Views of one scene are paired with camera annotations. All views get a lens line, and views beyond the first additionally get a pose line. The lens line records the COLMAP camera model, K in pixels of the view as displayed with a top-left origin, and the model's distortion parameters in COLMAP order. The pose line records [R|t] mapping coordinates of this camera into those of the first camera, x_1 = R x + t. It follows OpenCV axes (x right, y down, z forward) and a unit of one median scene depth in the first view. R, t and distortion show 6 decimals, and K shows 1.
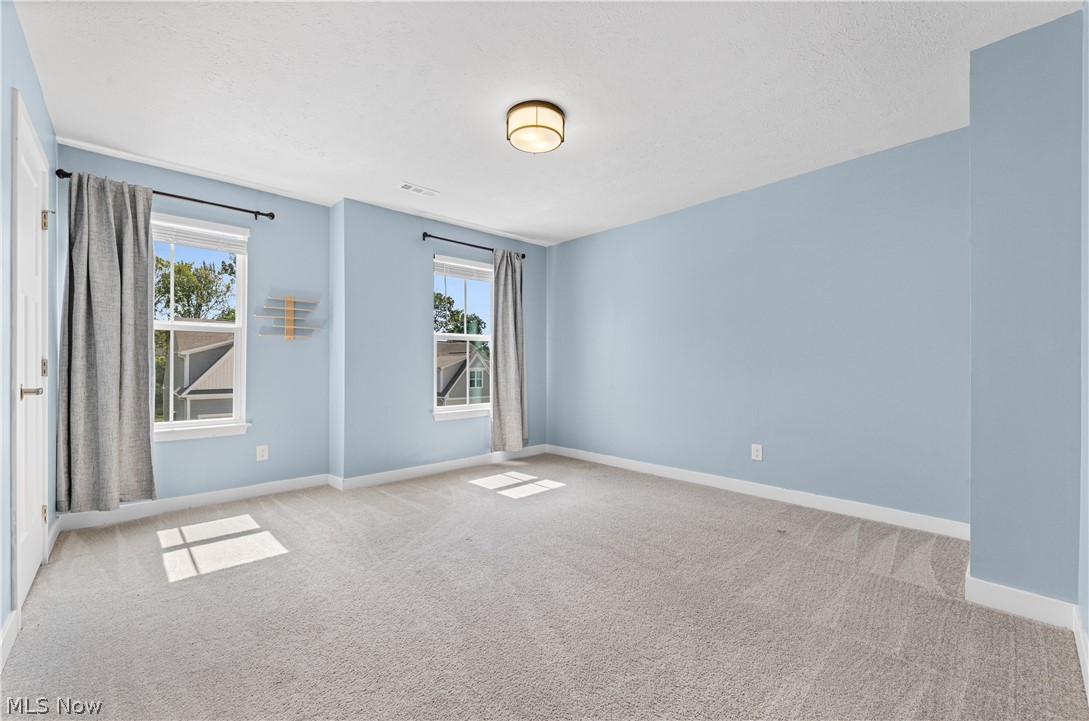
lens RADIAL K [[437.3, 0, 542.6], [0, 437.3, 363.0], [0, 0, 1]] dist [-0.000376, -0.000050]
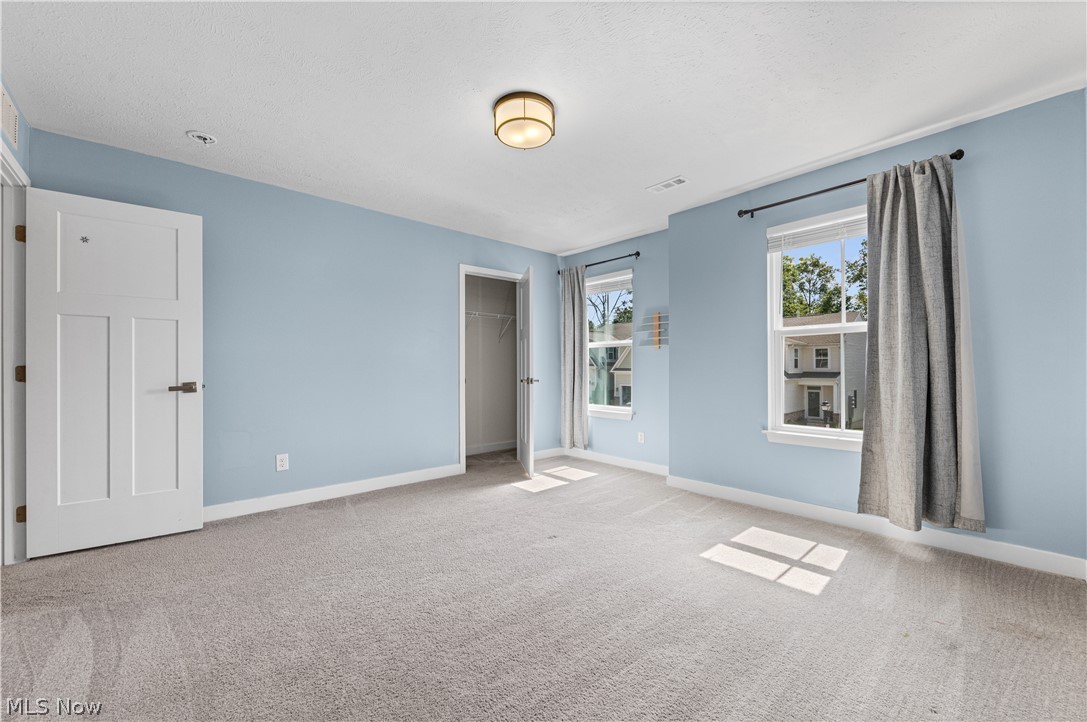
lens RADIAL K [[434.3, 0, 541.8], [0, 434.3, 366.6], [0, 0, 1]] dist [0.001441, -0.000884]
pose [[-0.029491, 0.000365, -0.999565, 0.628641], [0.013180, 0.999913, -0.000024, -0.008348], [0.999478, -0.013175, -0.029493, 0.712756]]
